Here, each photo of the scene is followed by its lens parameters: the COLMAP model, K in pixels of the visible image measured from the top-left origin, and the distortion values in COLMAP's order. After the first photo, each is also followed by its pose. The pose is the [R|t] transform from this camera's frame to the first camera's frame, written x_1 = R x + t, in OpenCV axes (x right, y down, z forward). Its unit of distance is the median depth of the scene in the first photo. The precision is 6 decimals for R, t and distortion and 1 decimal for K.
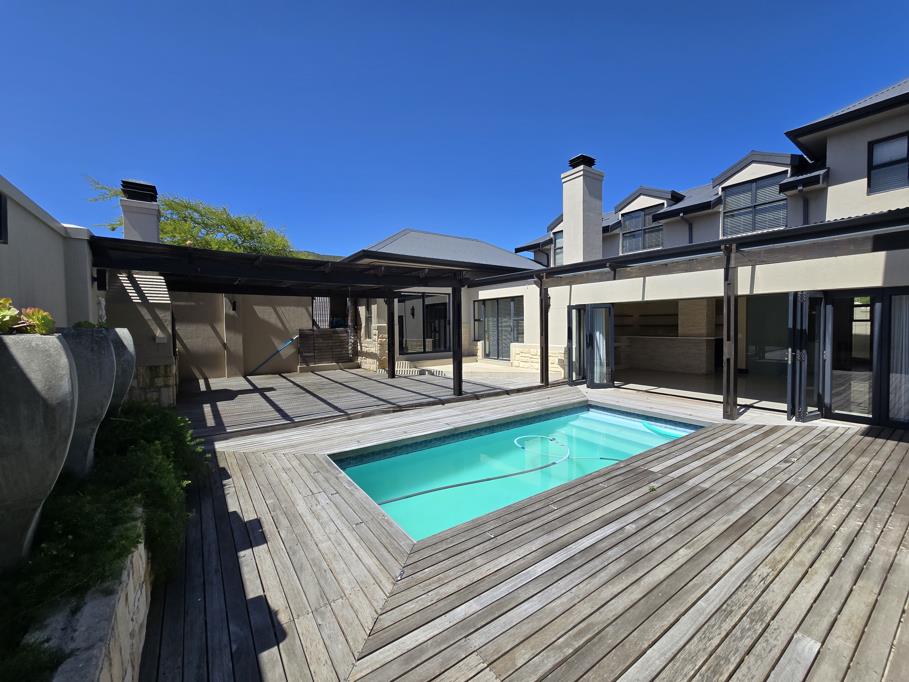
lens RADIAL K [[371.7, 0, 454.5], [0, 371.7, 341.0], [0, 0, 1]] dist [0.001251, -0.000100]
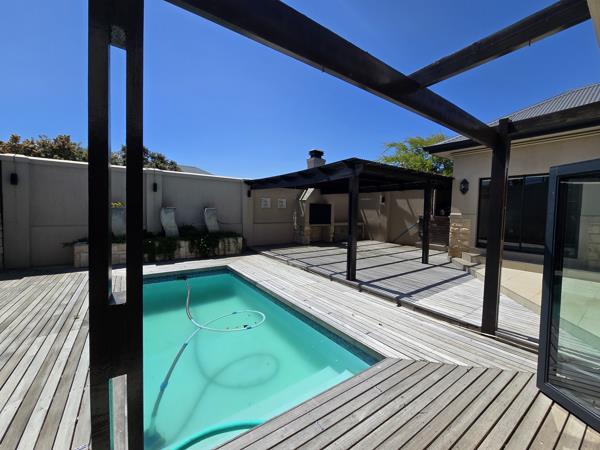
lens RADIAL K [[245.3, 0, 300.0], [0, 245.3, 225.0], [0, 0, 1]] dist [0.001251, -0.000100]
pose [[0.015494, 0.070044, -0.997424, 0.503742], [-0.067323, 0.995353, 0.068853, -0.032297], [0.997611, 0.066083, 0.020138, 0.621687]]
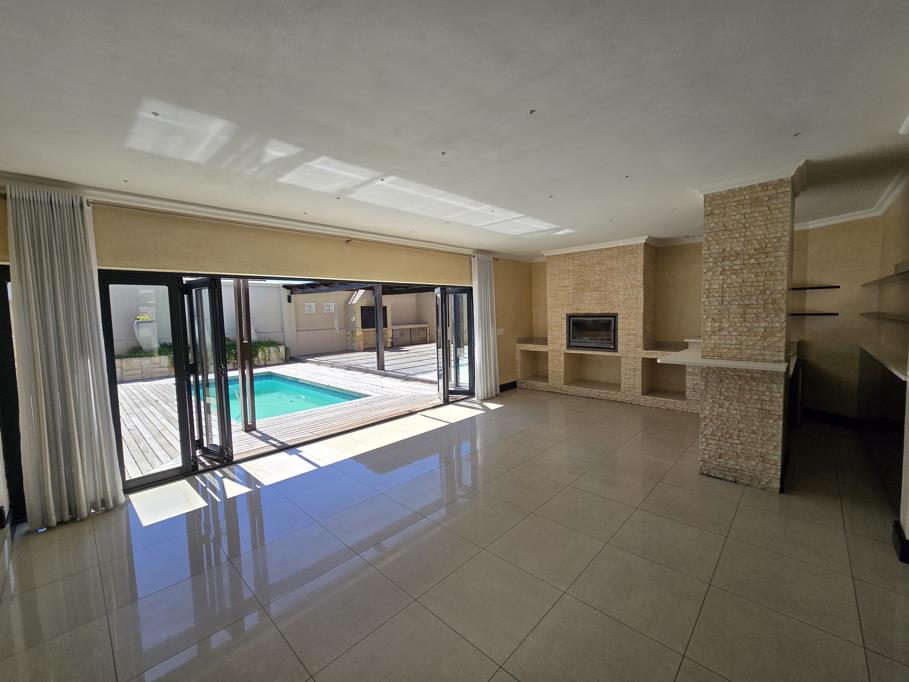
lens RADIAL K [[371.7, 0, 454.5], [0, 371.7, 341.0], [0, 0, 1]] dist [0.001251, -0.000100]
pose [[0.206087, 0.083559, -0.974960, 0.958278], [-0.019760, 0.996500, 0.081228, -0.044578], [0.978334, 0.002525, 0.207016, 0.736019]]
